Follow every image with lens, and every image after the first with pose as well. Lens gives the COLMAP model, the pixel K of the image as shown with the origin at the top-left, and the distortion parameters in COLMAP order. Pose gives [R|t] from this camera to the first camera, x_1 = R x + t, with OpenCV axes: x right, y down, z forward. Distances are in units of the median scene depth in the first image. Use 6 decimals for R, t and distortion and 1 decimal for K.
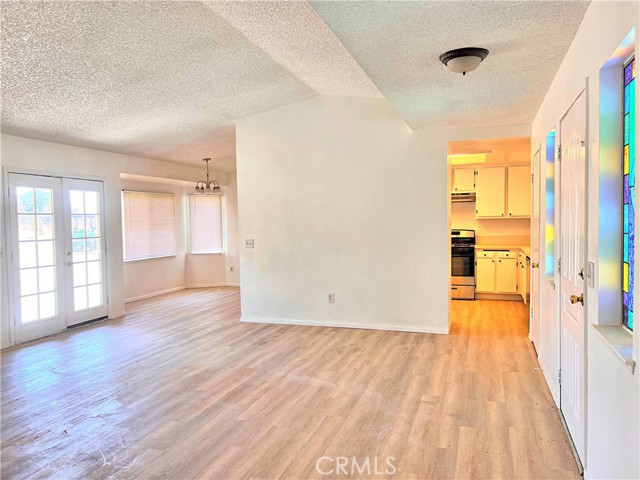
lens RADIAL K [[486.8, 0, 319.7], [0, 486.8, 239.3], [0, 0, 1]] dist [0.033842, -0.018495]
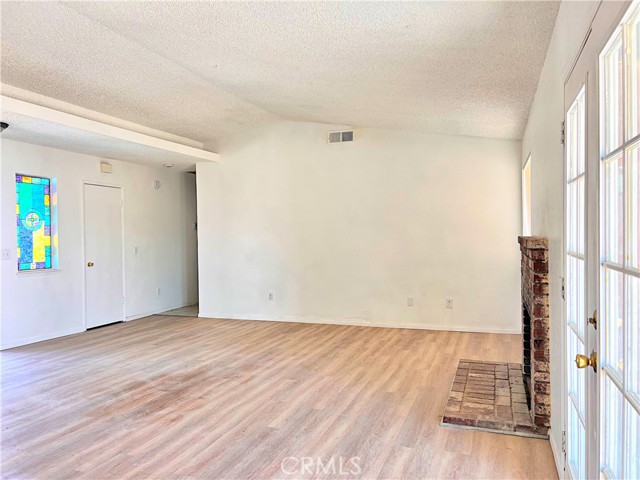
lens RADIAL K [[486.8, 0, 320.5], [0, 486.8, 239.5], [0, 0, 1]] dist [0.033842, -0.018495]
pose [[-0.999475, 0.018854, 0.026364, -0.590069], [0.020263, 0.998322, 0.054239, -0.053318], [-0.025297, 0.054745, -0.998180, 1.945426]]
